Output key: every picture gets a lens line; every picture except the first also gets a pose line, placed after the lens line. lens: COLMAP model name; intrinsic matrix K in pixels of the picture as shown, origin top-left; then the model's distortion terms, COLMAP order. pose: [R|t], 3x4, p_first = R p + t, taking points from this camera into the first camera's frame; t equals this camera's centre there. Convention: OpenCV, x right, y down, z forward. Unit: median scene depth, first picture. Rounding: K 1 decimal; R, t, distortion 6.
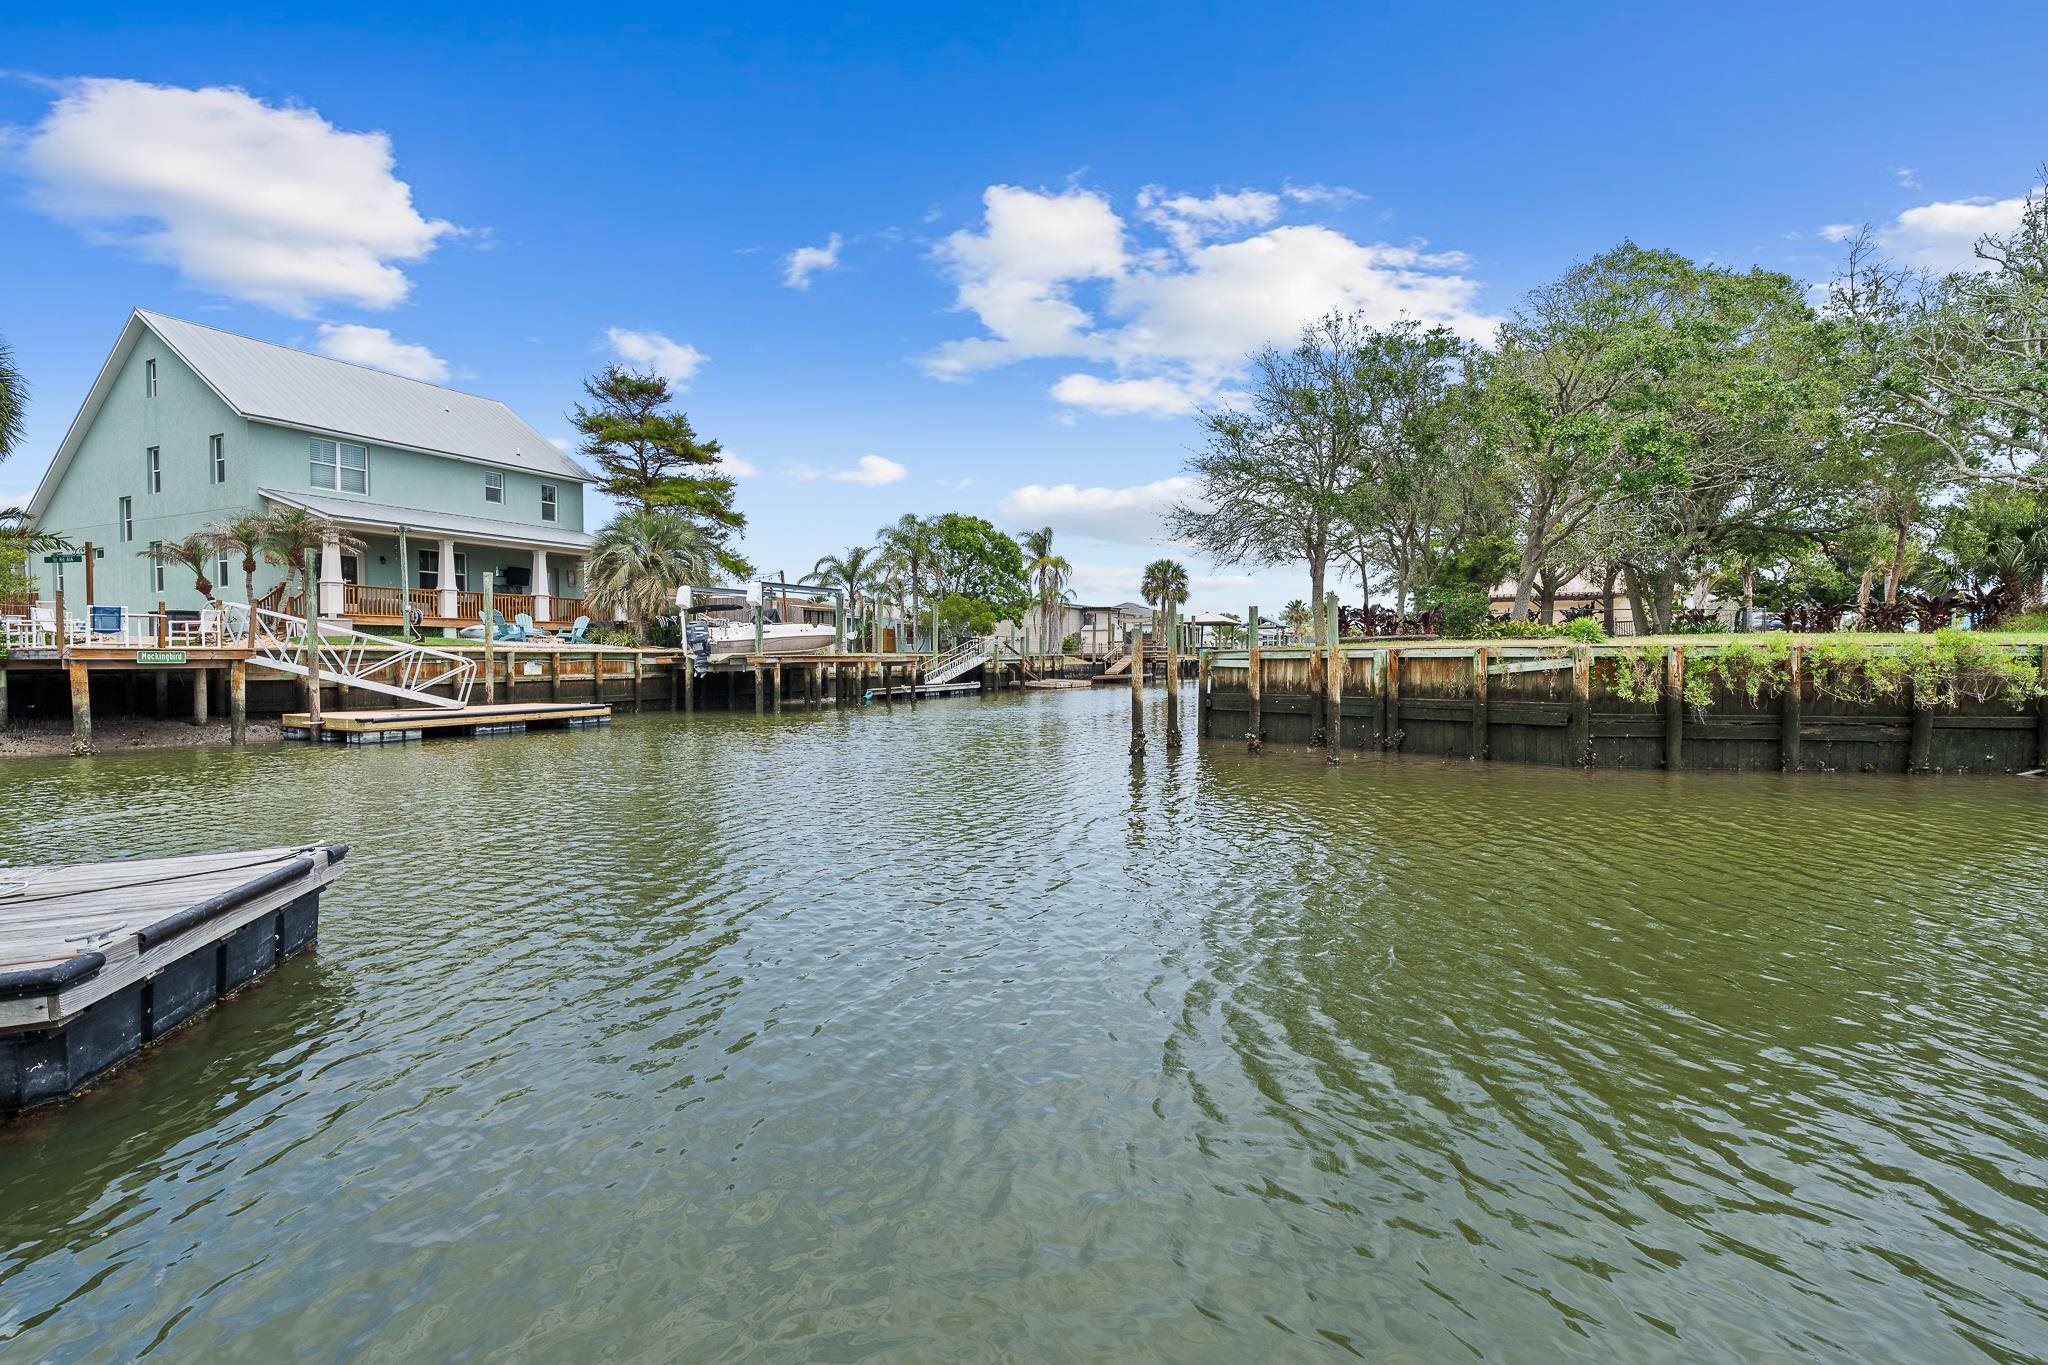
lens RADIAL K [[987.4, 0, 1024.0], [0, 987.4, 682.5], [0, 0, 1]] dist [0.002928, 0.000511]
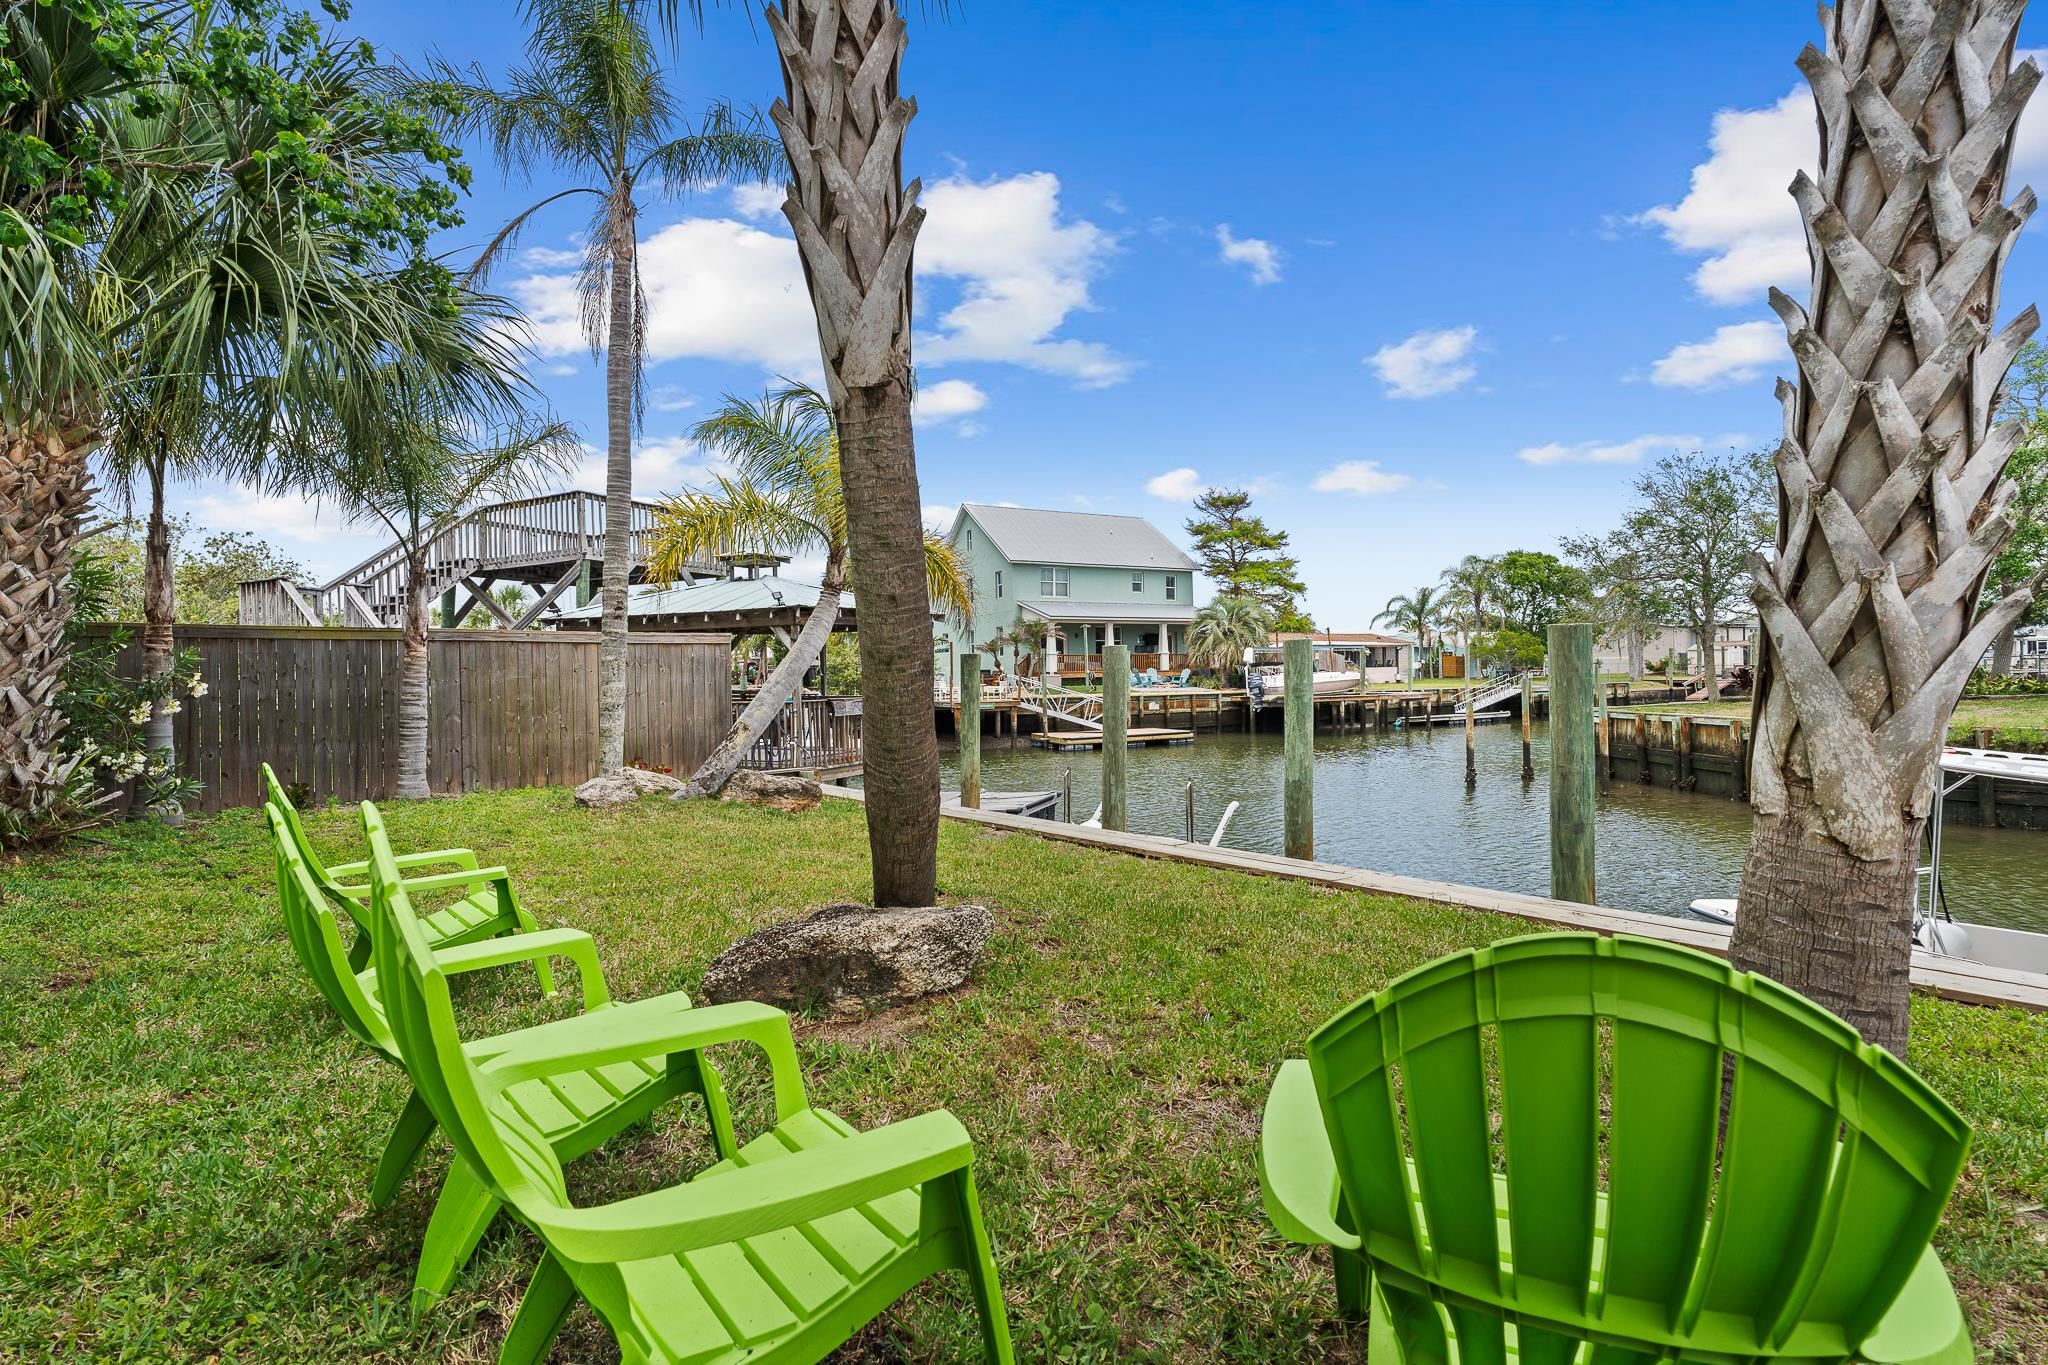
lens RADIAL K [[926.2, 0, 1023.9], [0, 926.2, 670.3], [0, 0, 1]] dist [-0.001321, 0.000650]
pose [[0.805709, -0.009311, -0.592238, 0.196642], [-0.003716, 0.999777, -0.020773, -0.034554], [0.592300, 0.018938, 0.805495, -0.296887]]
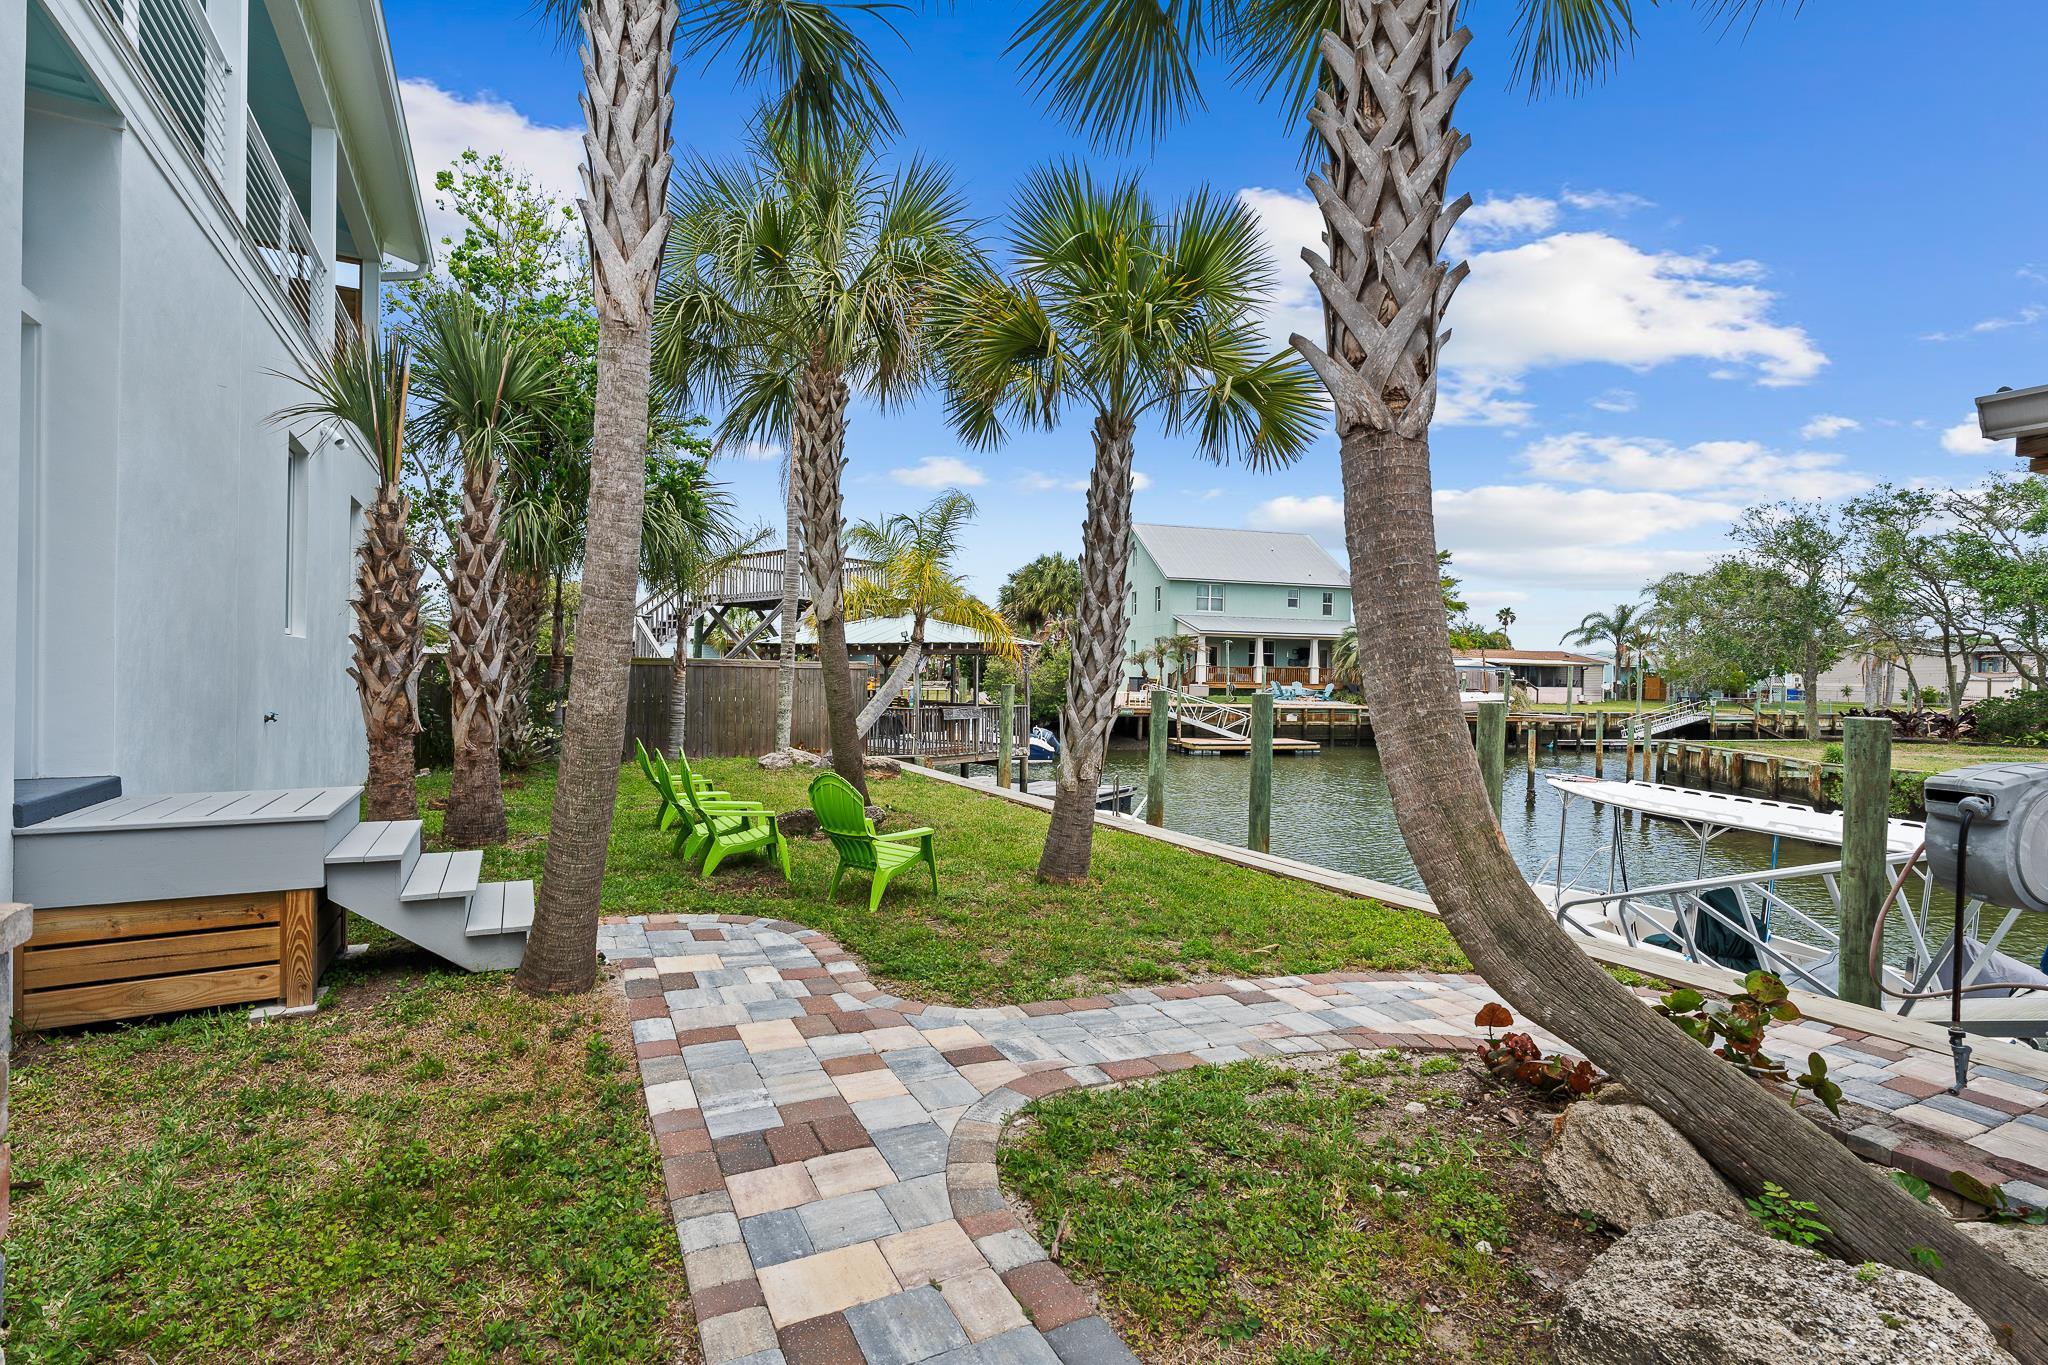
lens RADIAL K [[926.2, 0, 1023.9], [0, 926.2, 670.3], [0, 0, 1]] dist [-0.001321, 0.000650]
pose [[0.657052, 0.016292, -0.753669, 0.357891], [-0.040968, 0.999061, -0.014120, -0.047444], [0.752731, 0.040154, 0.657102, -0.360189]]
